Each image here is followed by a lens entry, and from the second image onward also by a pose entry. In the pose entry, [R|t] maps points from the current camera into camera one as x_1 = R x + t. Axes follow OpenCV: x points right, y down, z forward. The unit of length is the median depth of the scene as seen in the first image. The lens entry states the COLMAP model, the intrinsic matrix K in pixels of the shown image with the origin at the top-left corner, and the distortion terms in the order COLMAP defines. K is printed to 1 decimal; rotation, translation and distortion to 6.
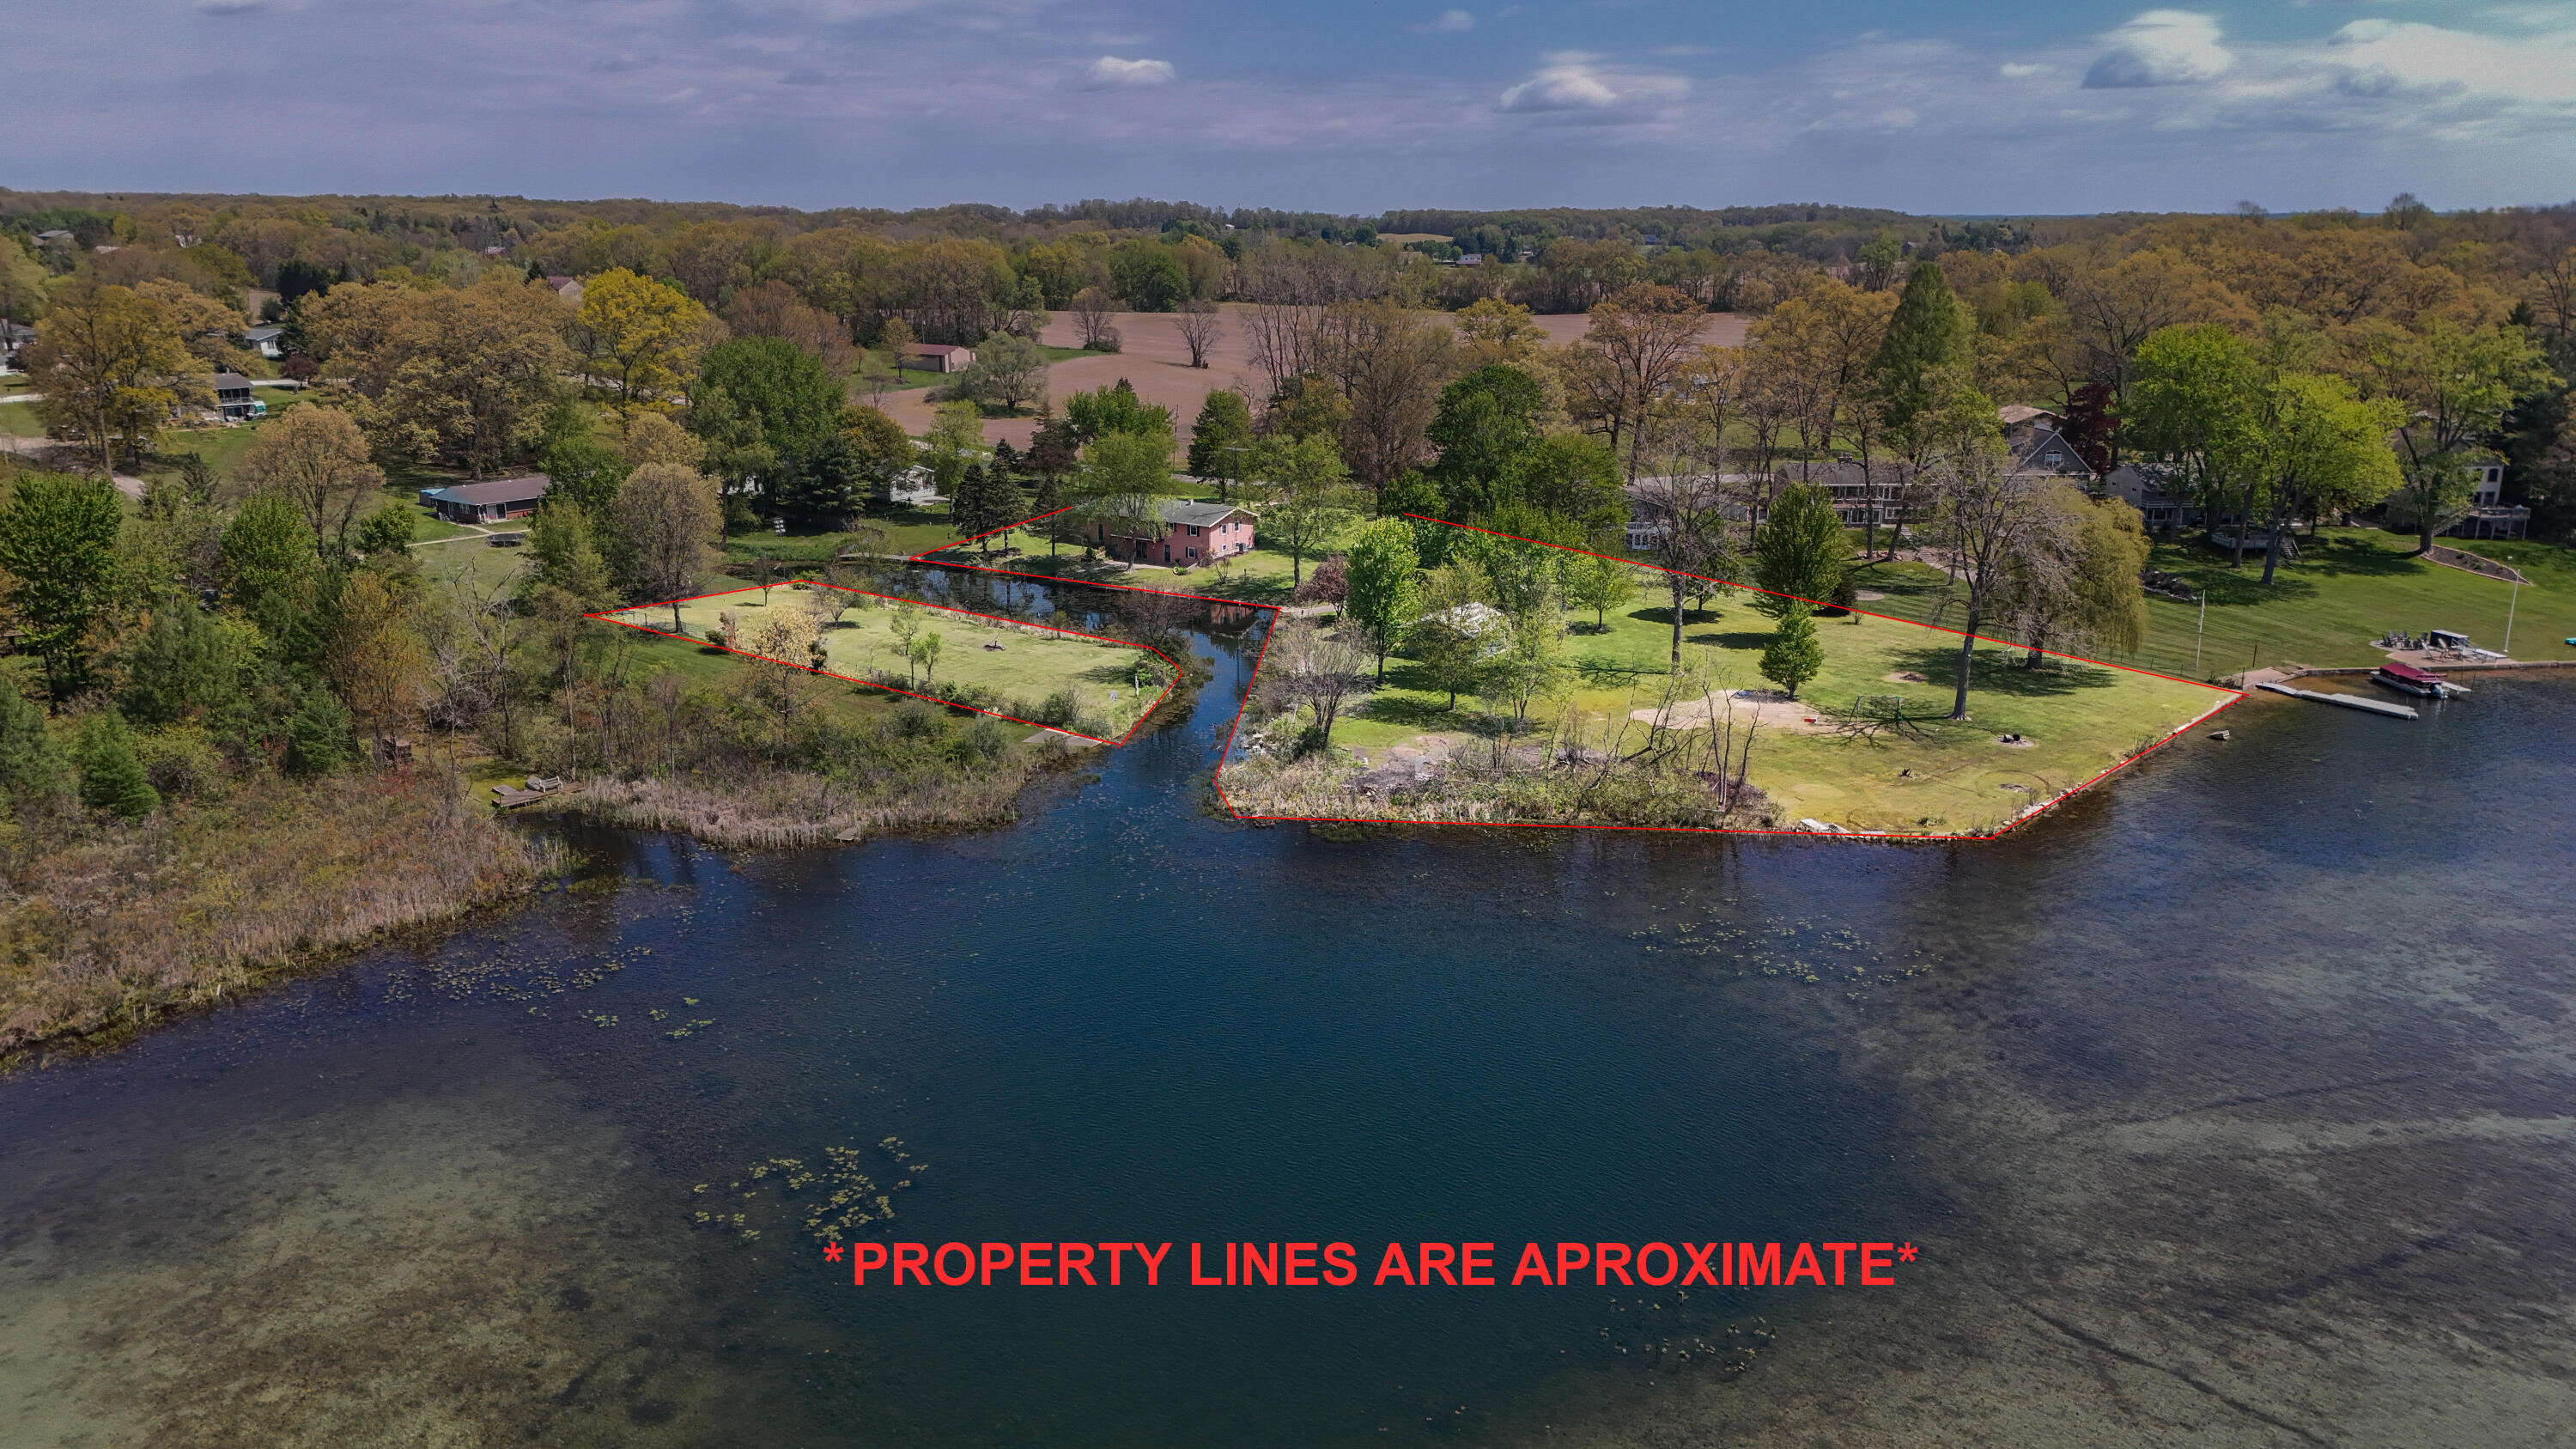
lens RADIAL K [[1898.0, 0, 1288.0], [0, 1898.0, 724.5], [0, 0, 1]] dist [0.078959, -0.075363]
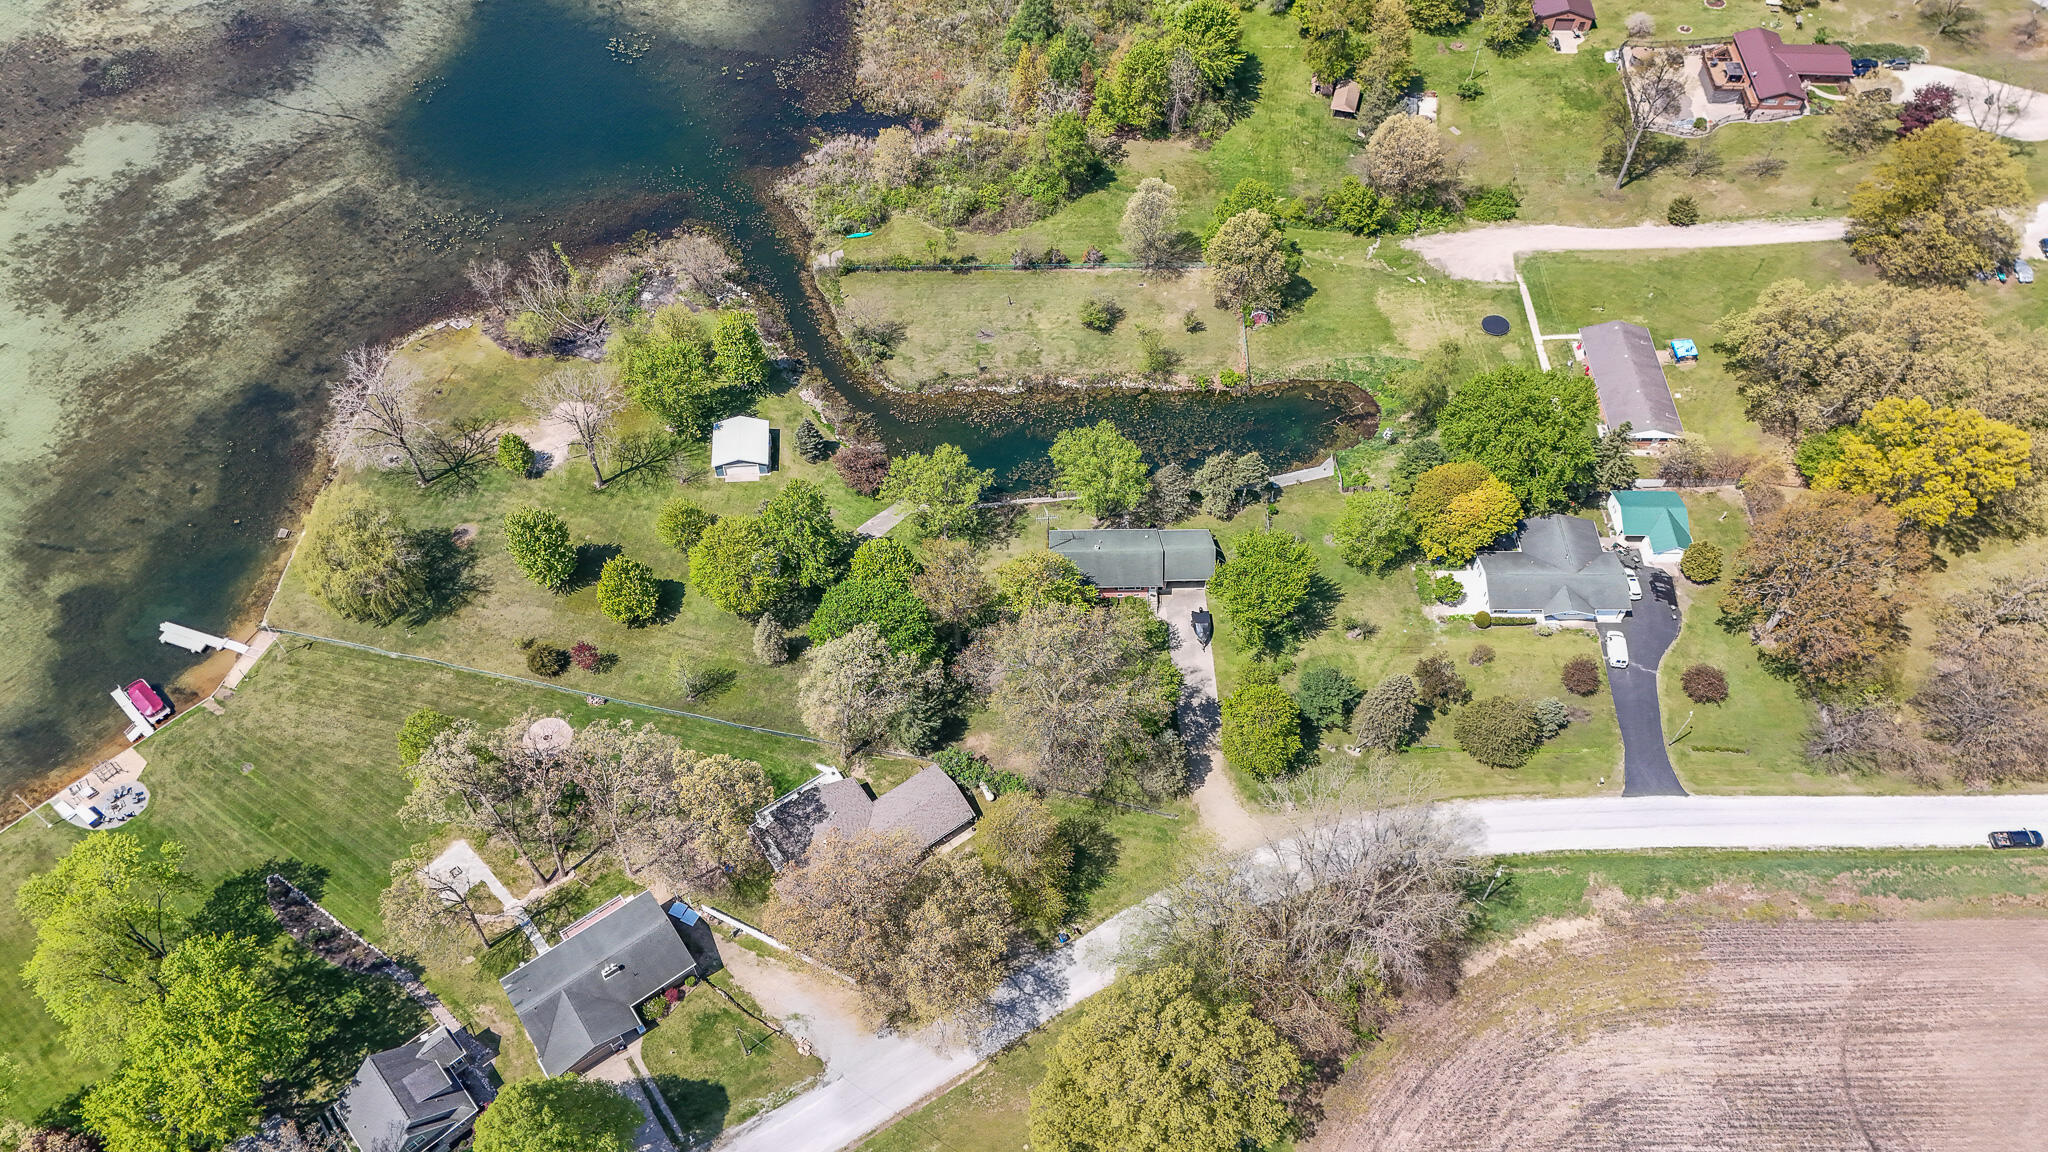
lens RADIAL K [[1508.8, 0, 1024.0], [0, 1508.8, 576.0], [0, 0, 1]] dist [0.078959, -0.075363]
pose [[-0.796901, 0.480544, -0.366096, 0.306736], [-0.169701, 0.403537, 0.899088, -0.875744], [0.579785, 0.778611, -0.240030, 1.136290]]
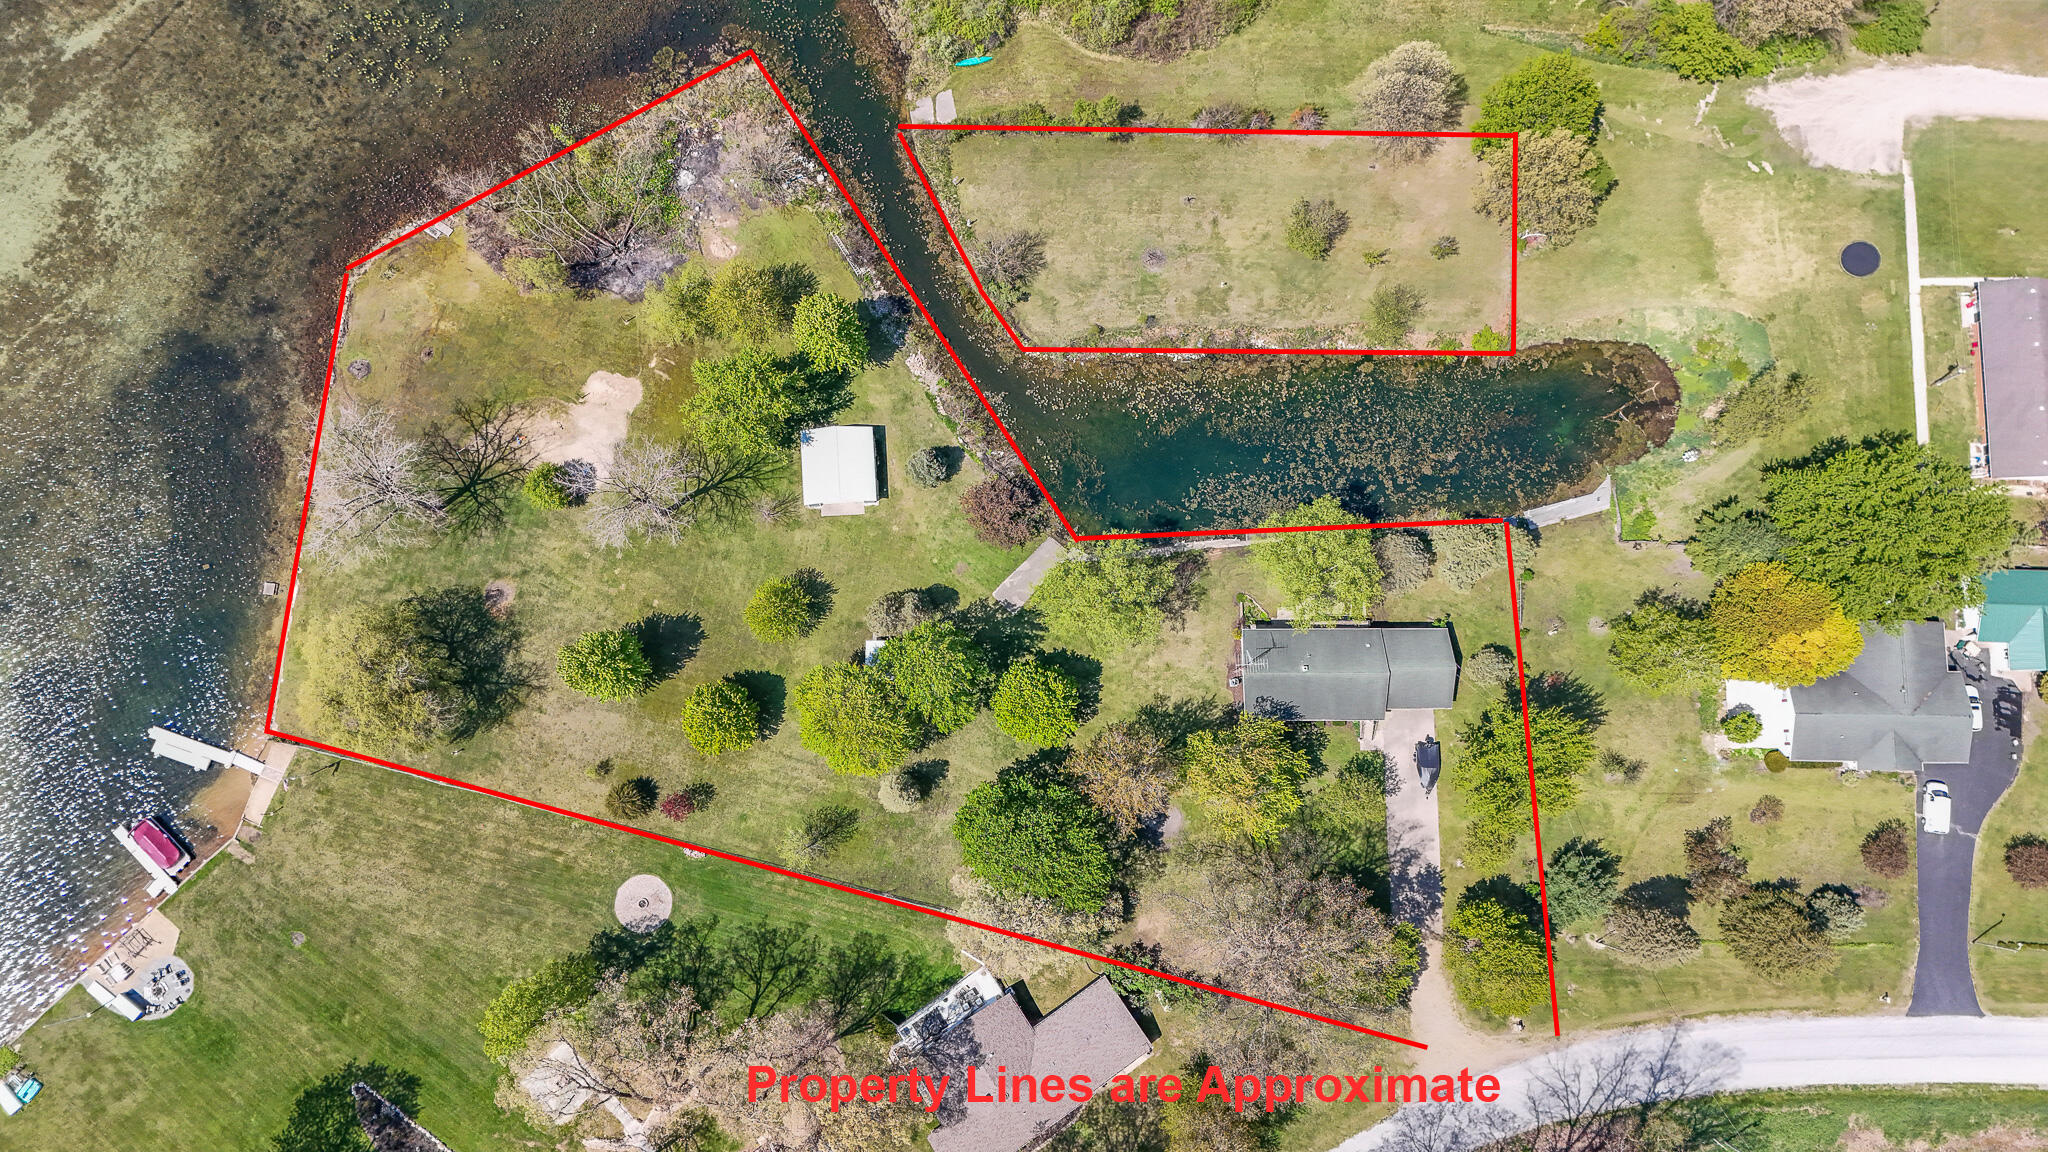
lens RADIAL K [[1508.8, 0, 1024.0], [0, 1508.8, 576.0], [0, 0, 1]] dist [0.078959, -0.075363]
pose [[-0.808843, 0.581164, -0.089564, 0.088013], [-0.169234, -0.084201, 0.981973, -0.758316], [0.563146, 0.809419, 0.166458, 0.719753]]
